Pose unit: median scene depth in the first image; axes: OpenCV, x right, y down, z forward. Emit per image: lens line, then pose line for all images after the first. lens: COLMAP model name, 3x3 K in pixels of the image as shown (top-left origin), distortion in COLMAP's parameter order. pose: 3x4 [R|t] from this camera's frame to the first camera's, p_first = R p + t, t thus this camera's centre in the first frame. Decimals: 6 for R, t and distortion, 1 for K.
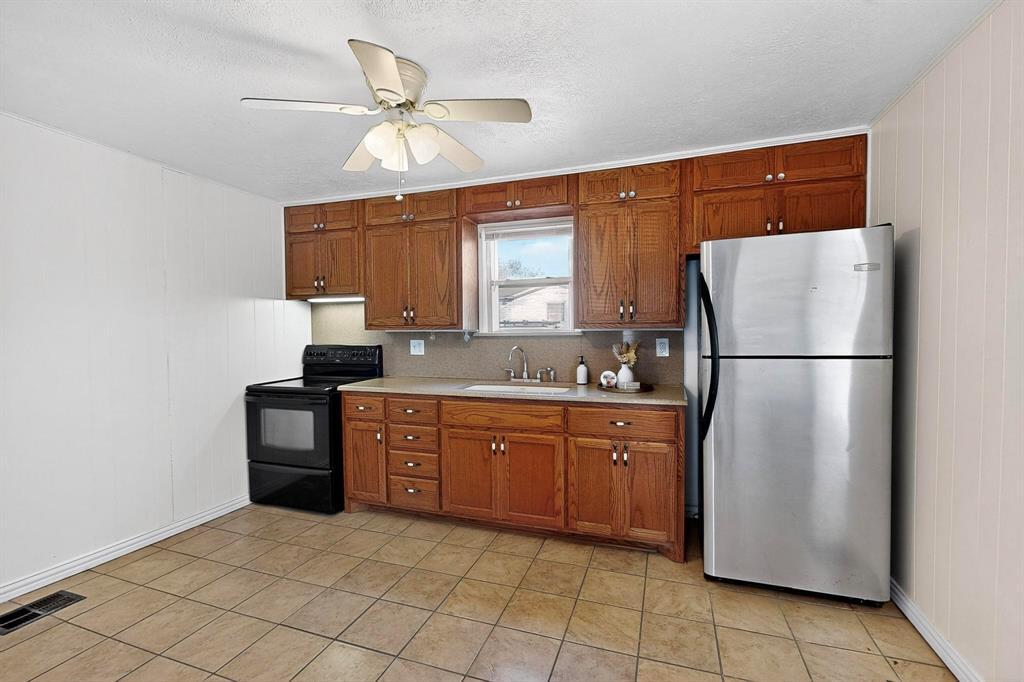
lens RADIAL K [[445.9, 0, 512.0], [0, 445.9, 341.0], [0, 0, 1]] dist [-0.000817, -0.000051]
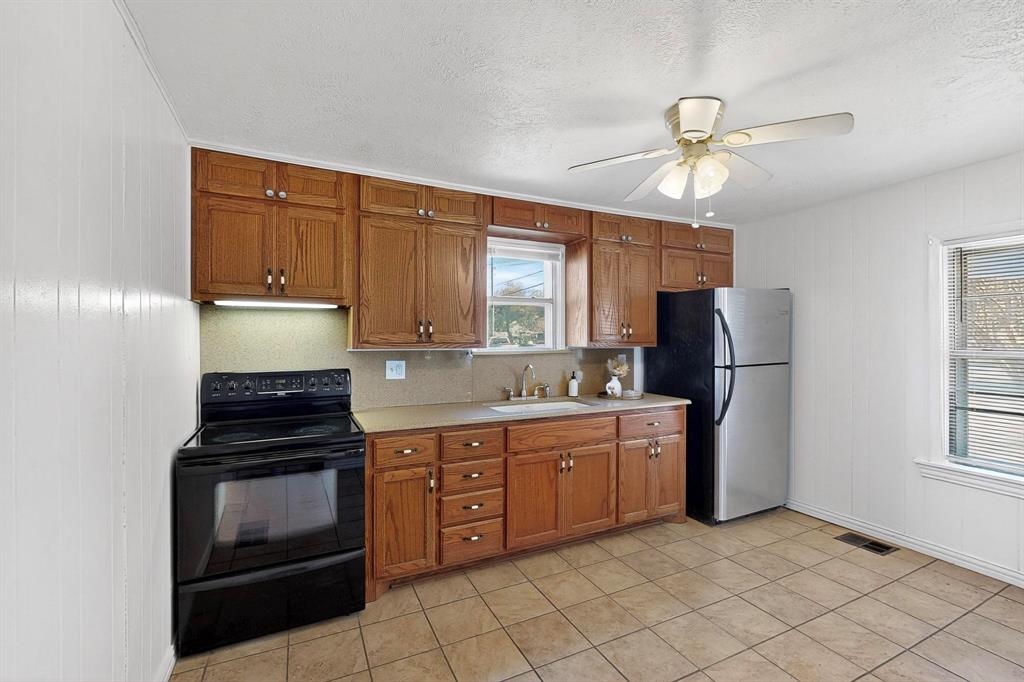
lens RADIAL K [[450.3, 0, 512.0], [0, 450.3, 341.0], [0, 0, 1]] dist [0.004892, 0.000073]
pose [[0.704230, 0.004808, 0.709956, -0.803178], [0.015769, 0.999624, -0.022412, -0.020718], [-0.709797, 0.026978, 0.703890, 0.338927]]
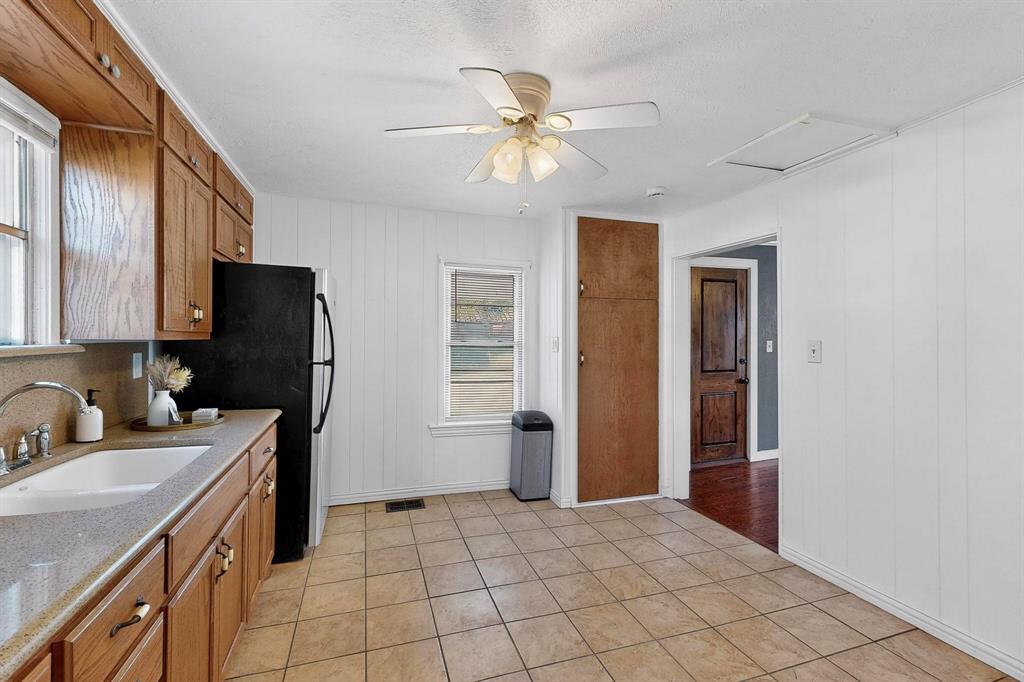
lens RADIAL K [[445.9, 0, 512.0], [0, 445.9, 341.0], [0, 0, 1]] dist [-0.000817, -0.000051]
pose [[-0.612449, -0.002851, 0.790505, -0.630329], [0.015209, 0.999766, 0.015389, -0.027795], [-0.790364, 0.021447, -0.612262, 0.995237]]
